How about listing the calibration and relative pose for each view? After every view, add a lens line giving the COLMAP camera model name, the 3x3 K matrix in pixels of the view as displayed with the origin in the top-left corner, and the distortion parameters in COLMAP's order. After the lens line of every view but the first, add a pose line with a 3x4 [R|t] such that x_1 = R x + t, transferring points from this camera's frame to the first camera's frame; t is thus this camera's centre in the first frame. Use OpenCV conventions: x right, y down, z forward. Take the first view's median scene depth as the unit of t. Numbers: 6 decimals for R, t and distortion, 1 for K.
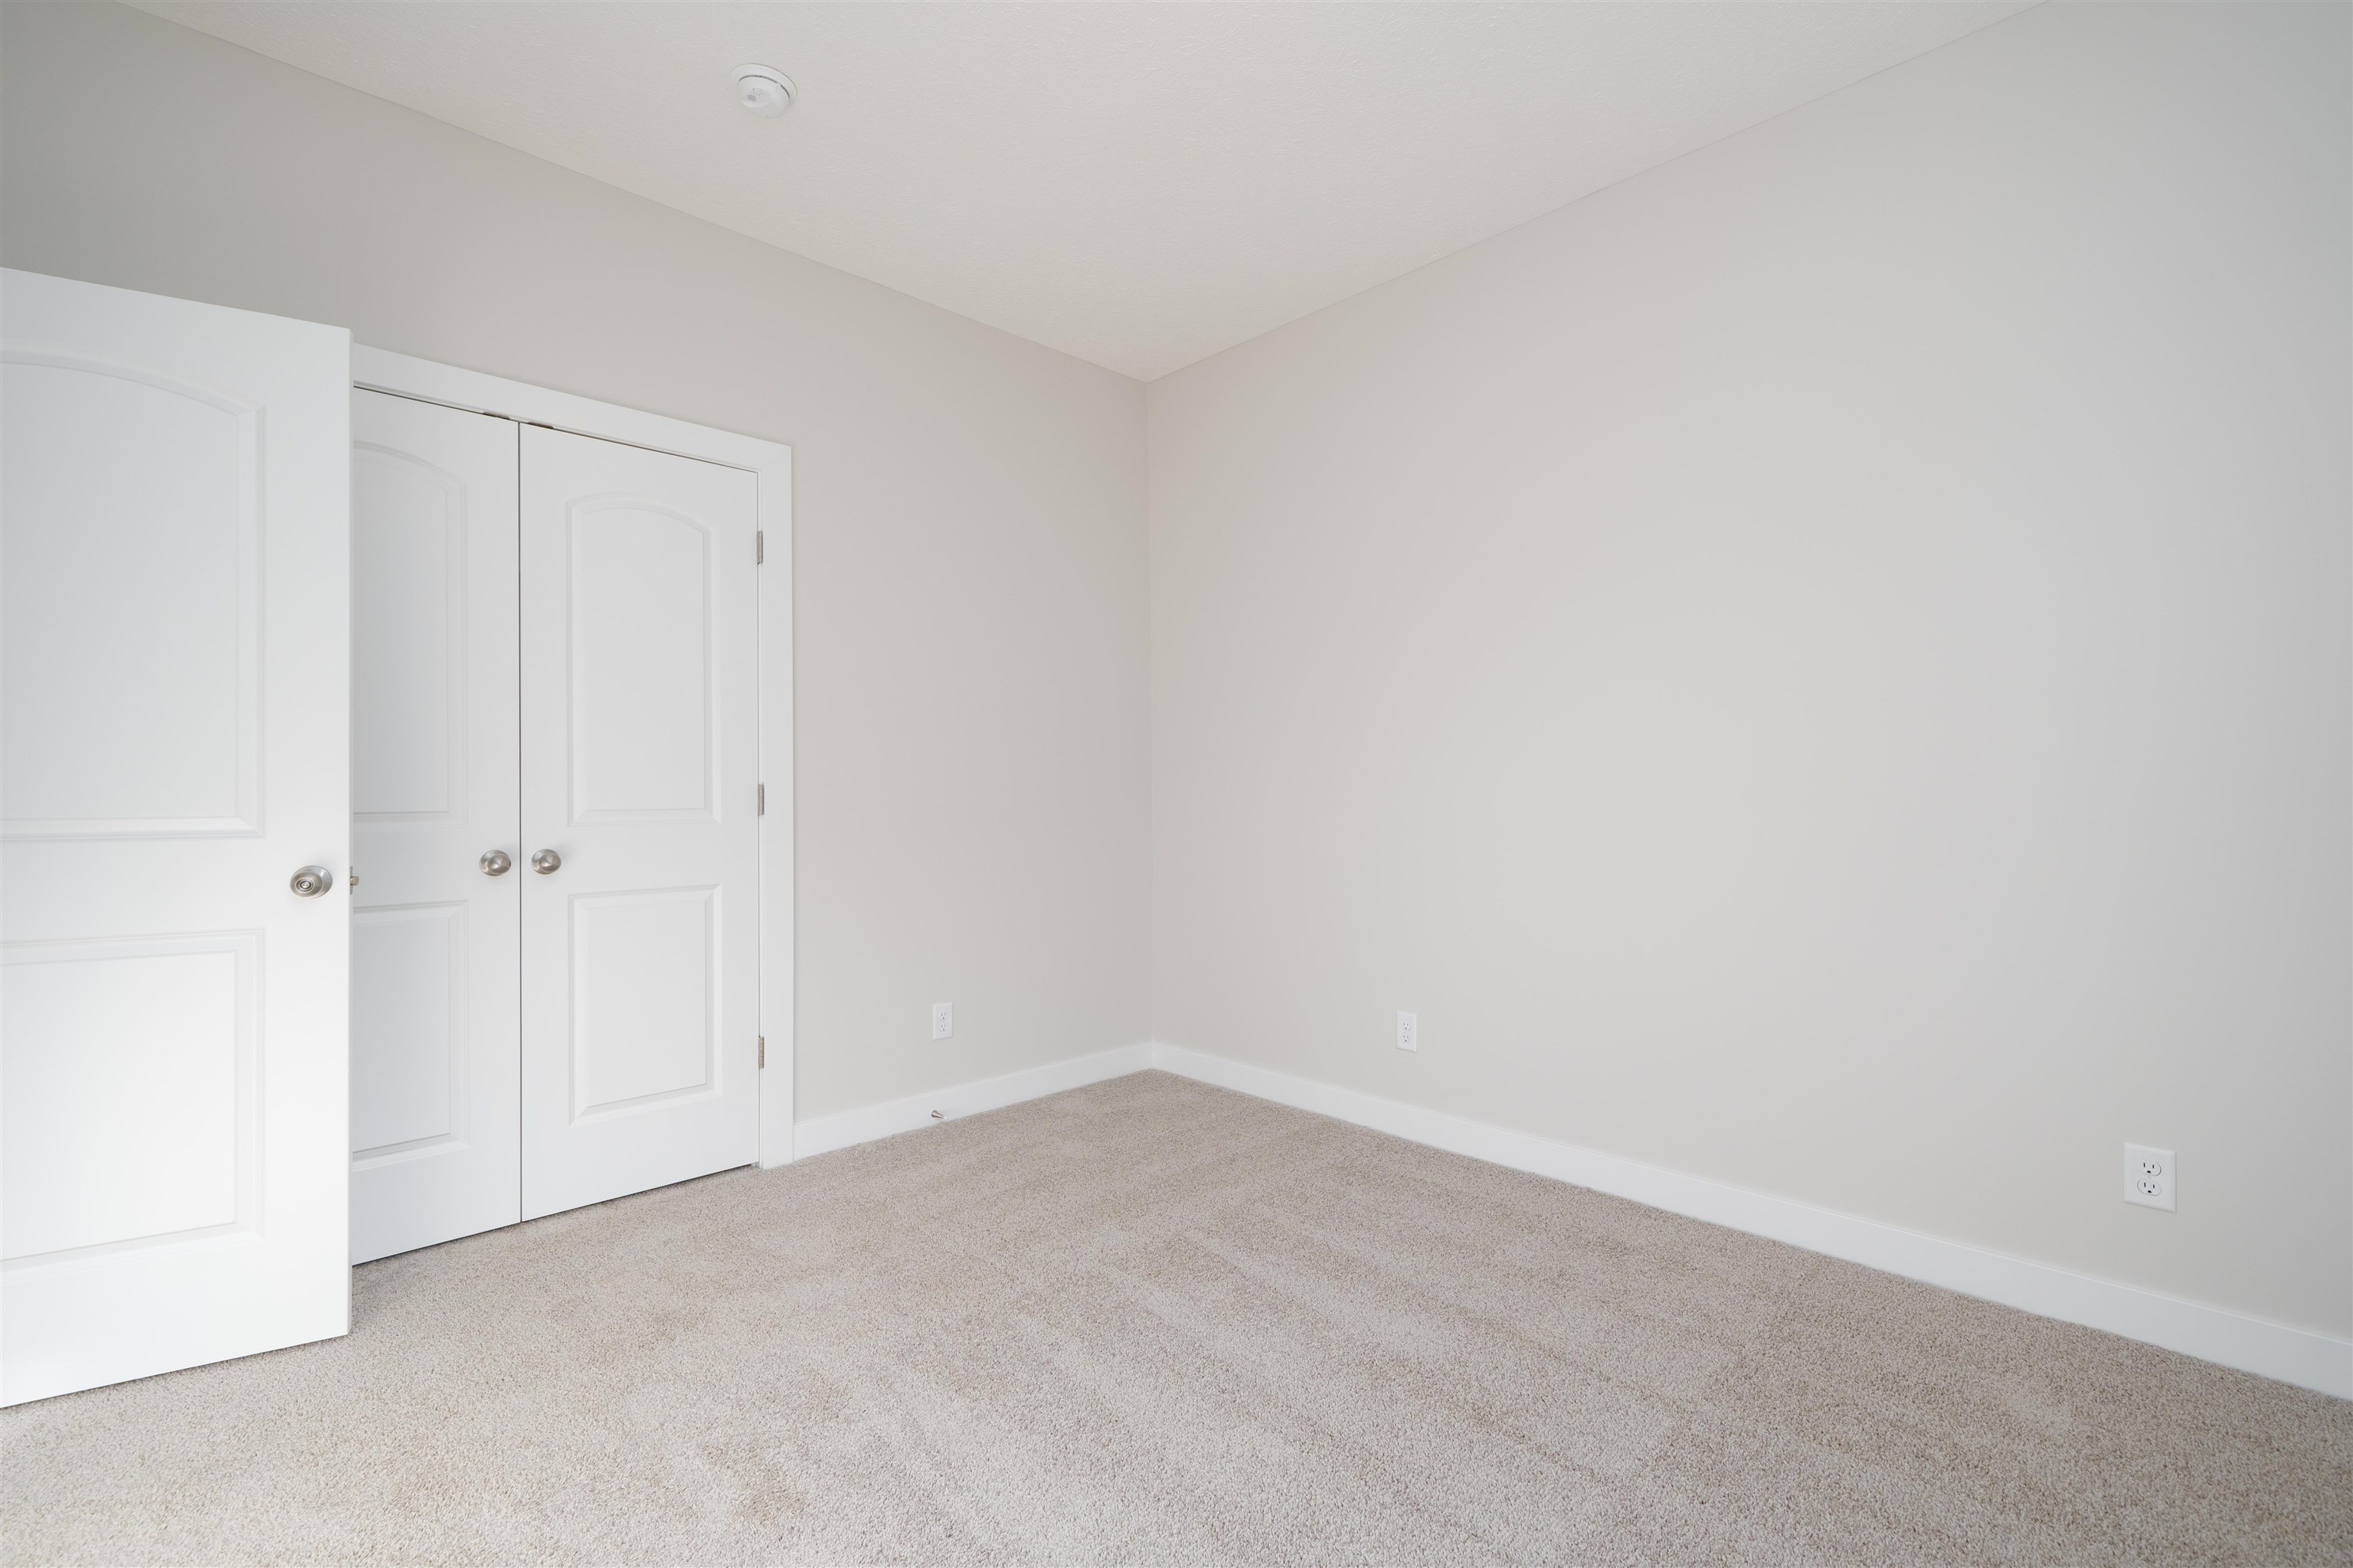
lens RADIAL K [[1031.3, 0, 1171.2], [0, 1031.3, 793.2], [0, 0, 1]] dist [-0.000731, 0.000803]
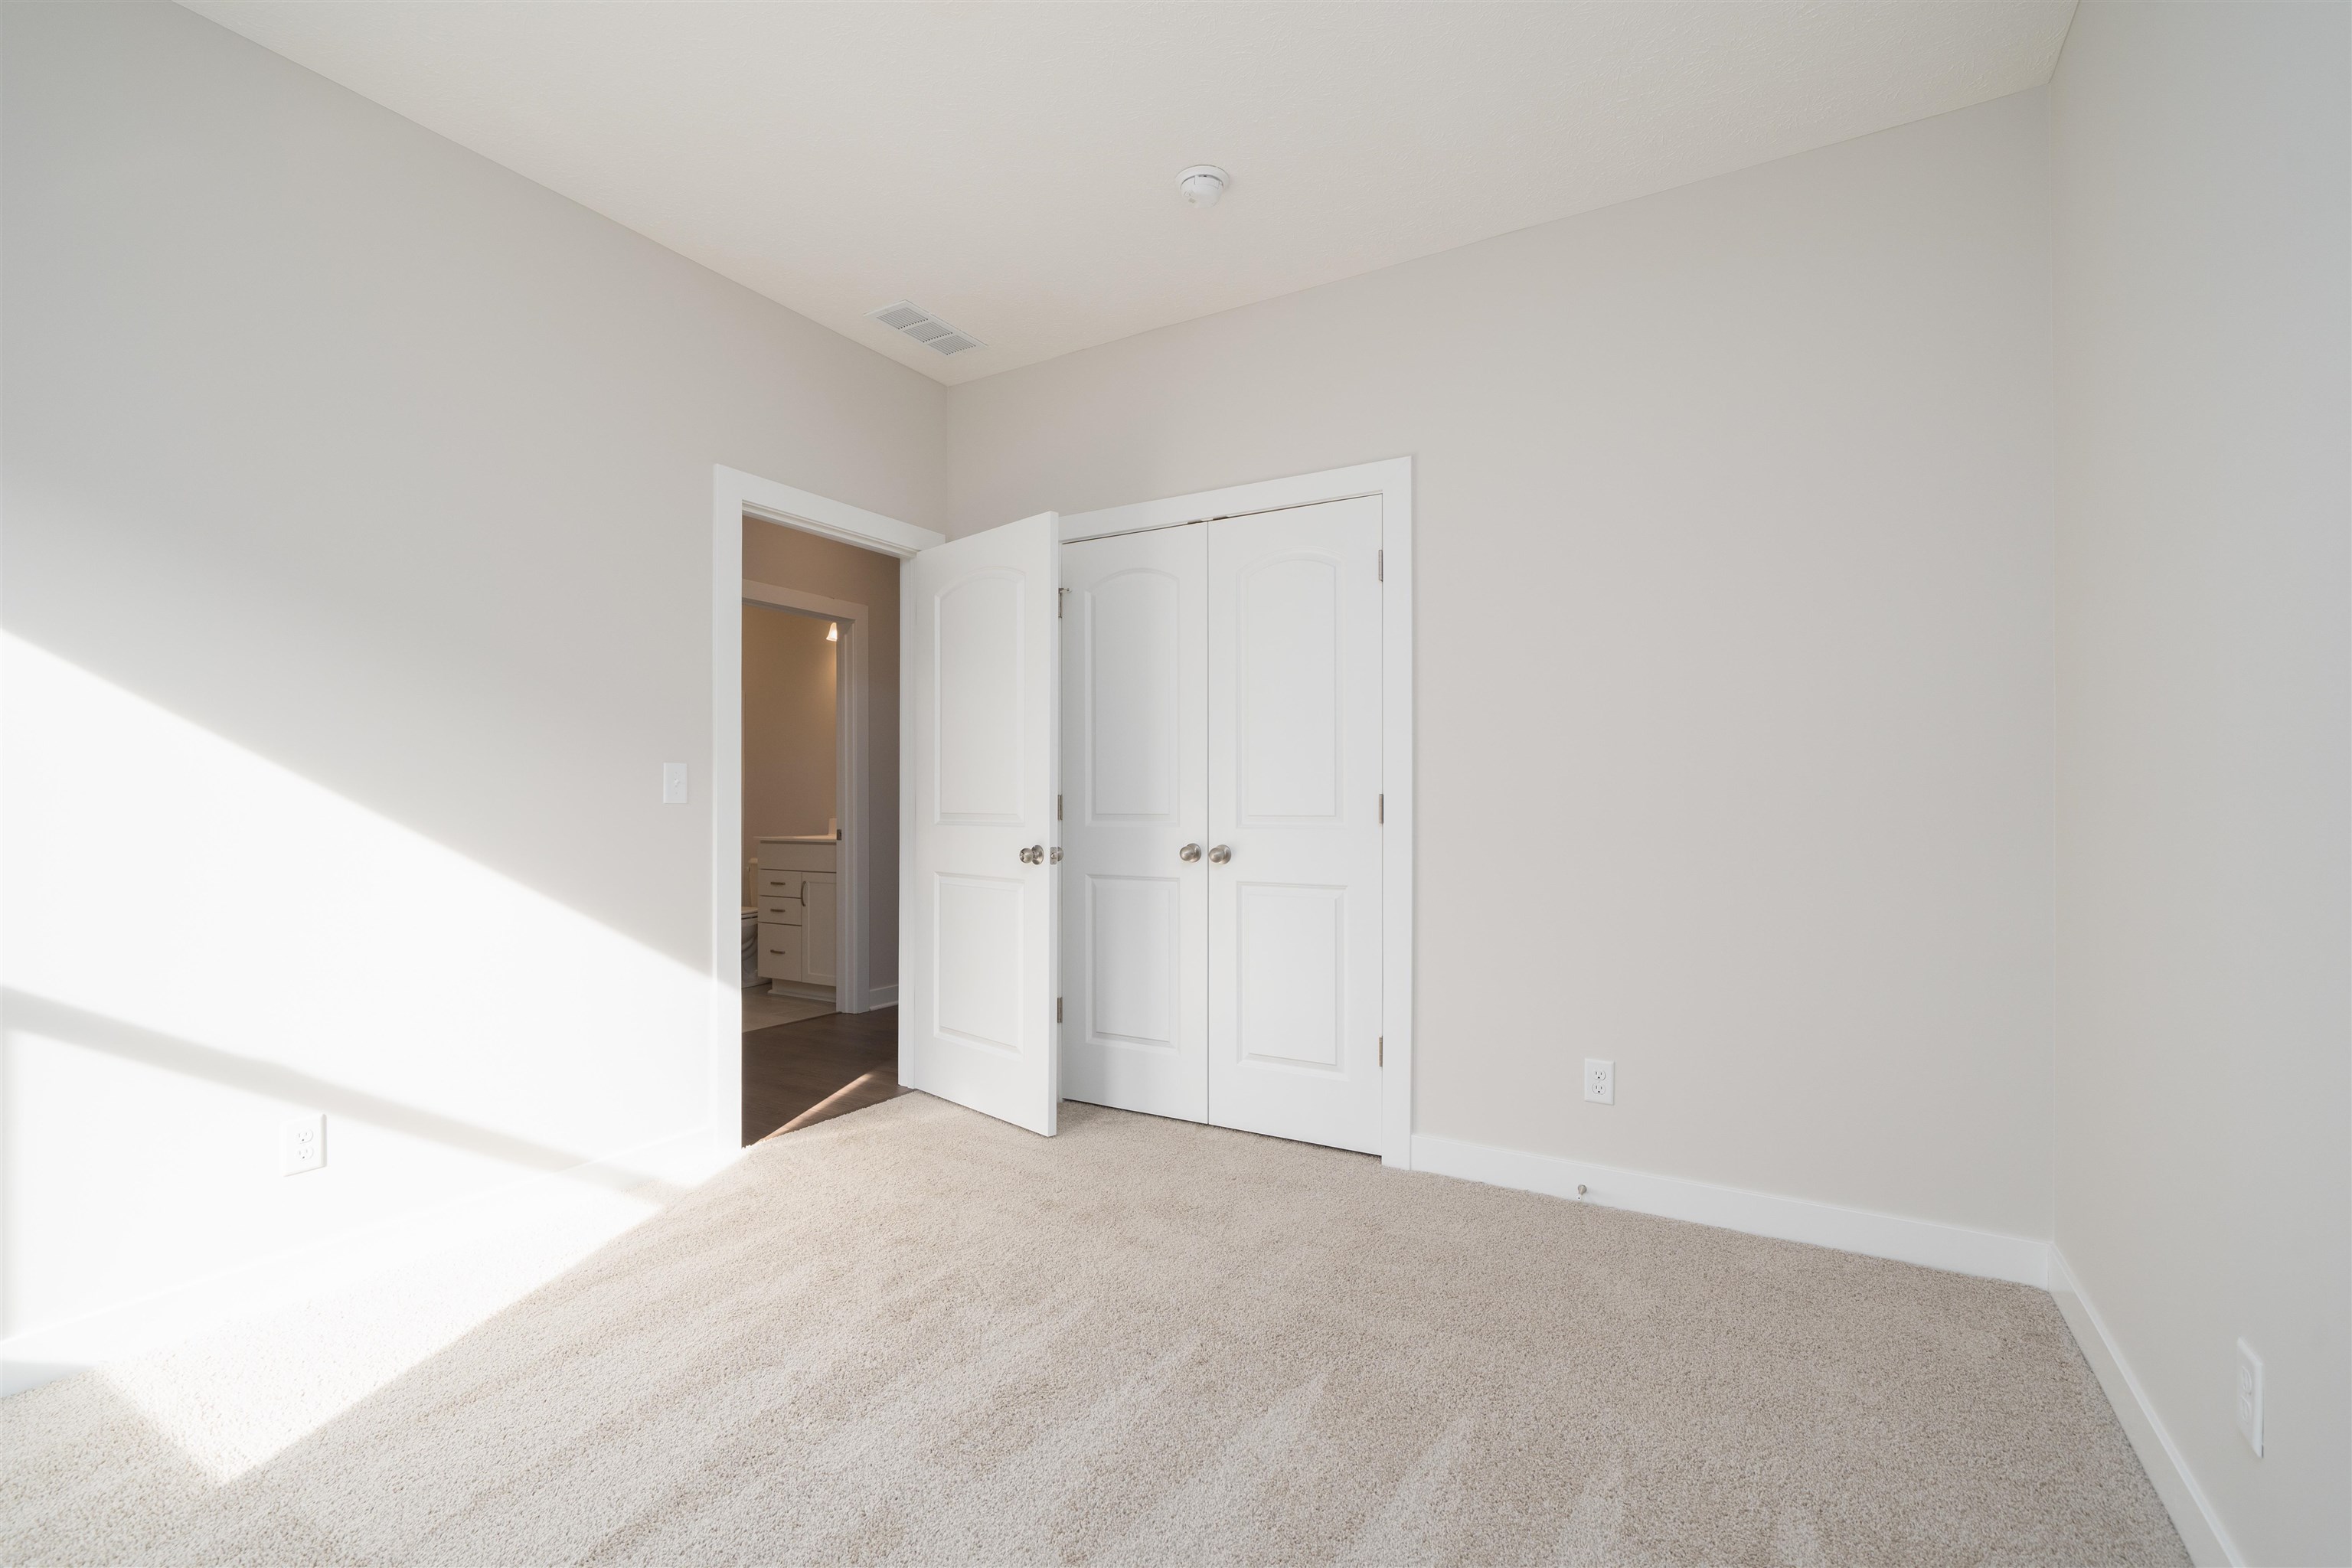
lens RADIAL K [[1030.8, 0, 1173.6], [0, 1030.8, 804.1], [0, 0, 1]] dist [-0.000731, 0.000803]
pose [[0.264358, 0.007422, -0.964396, 0.601500], [-0.004501, 0.999969, 0.006462, -0.004407], [0.964414, 0.002633, 0.264383, 0.572209]]
